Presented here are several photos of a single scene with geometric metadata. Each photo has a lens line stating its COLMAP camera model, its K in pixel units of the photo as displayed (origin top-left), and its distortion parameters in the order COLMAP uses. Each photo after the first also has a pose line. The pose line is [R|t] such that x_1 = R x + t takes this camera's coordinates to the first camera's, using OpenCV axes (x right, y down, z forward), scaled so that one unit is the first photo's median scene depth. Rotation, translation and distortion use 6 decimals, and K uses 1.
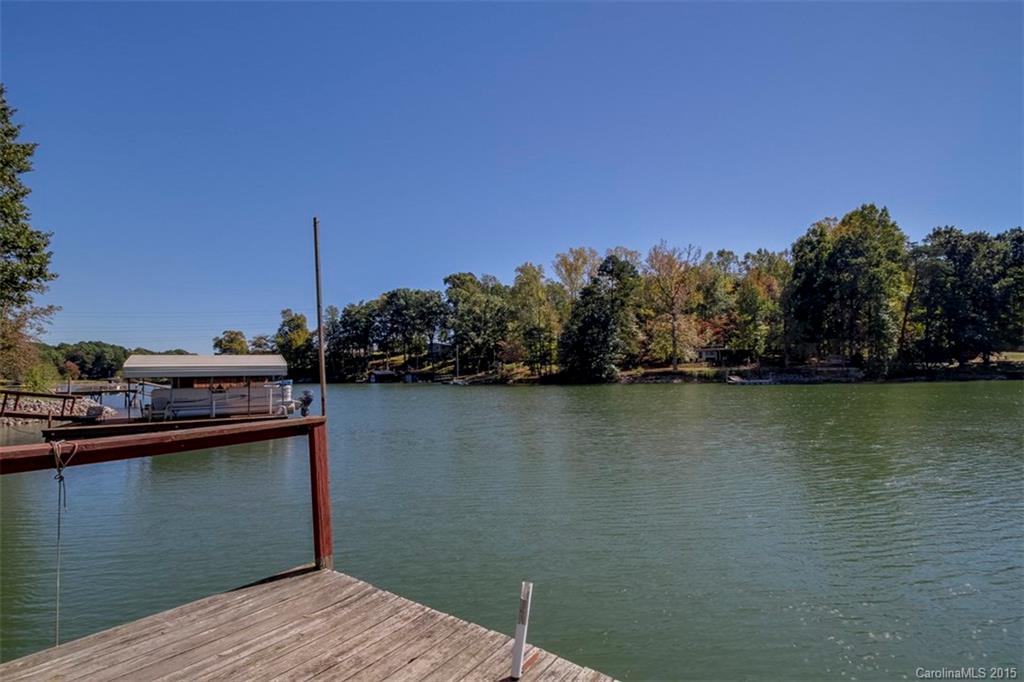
lens RADIAL K [[479.8, 0, 527.9], [0, 479.8, 357.6], [0, 0, 1]] dist [0.013723, -0.019991]
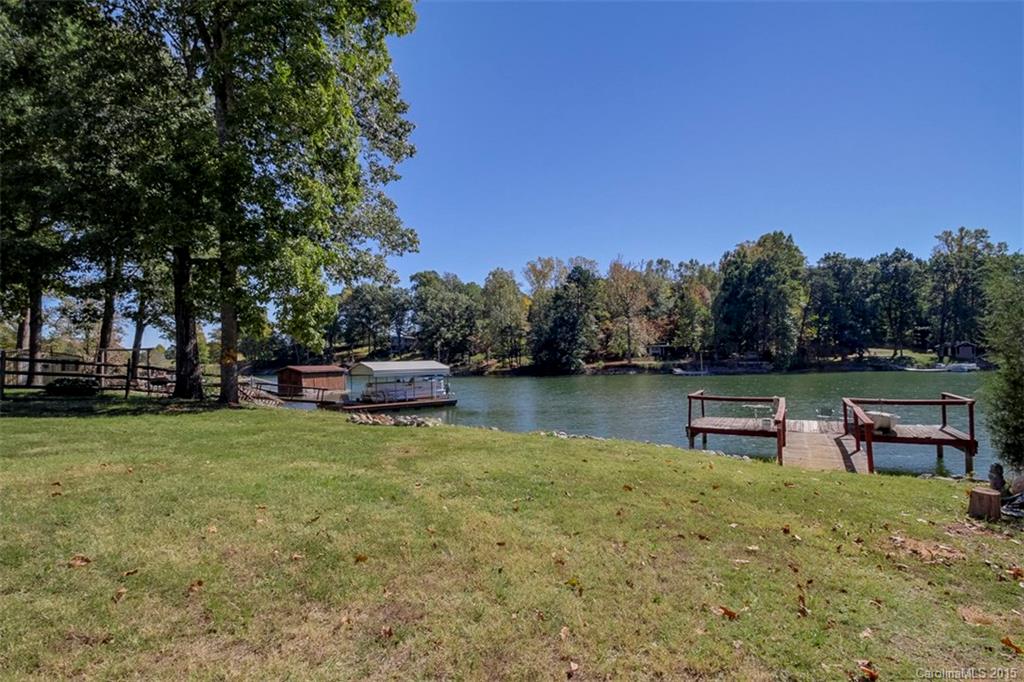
lens RADIAL K [[479.8, 0, 527.9], [0, 479.8, 357.6], [0, 0, 1]] dist [0.013723, -0.019991]
pose [[0.989590, 0.000483, 0.143918, -0.115886], [-0.003606, 0.999764, 0.021435, -0.013131], [-0.143873, -0.021731, 0.989357, -0.152539]]
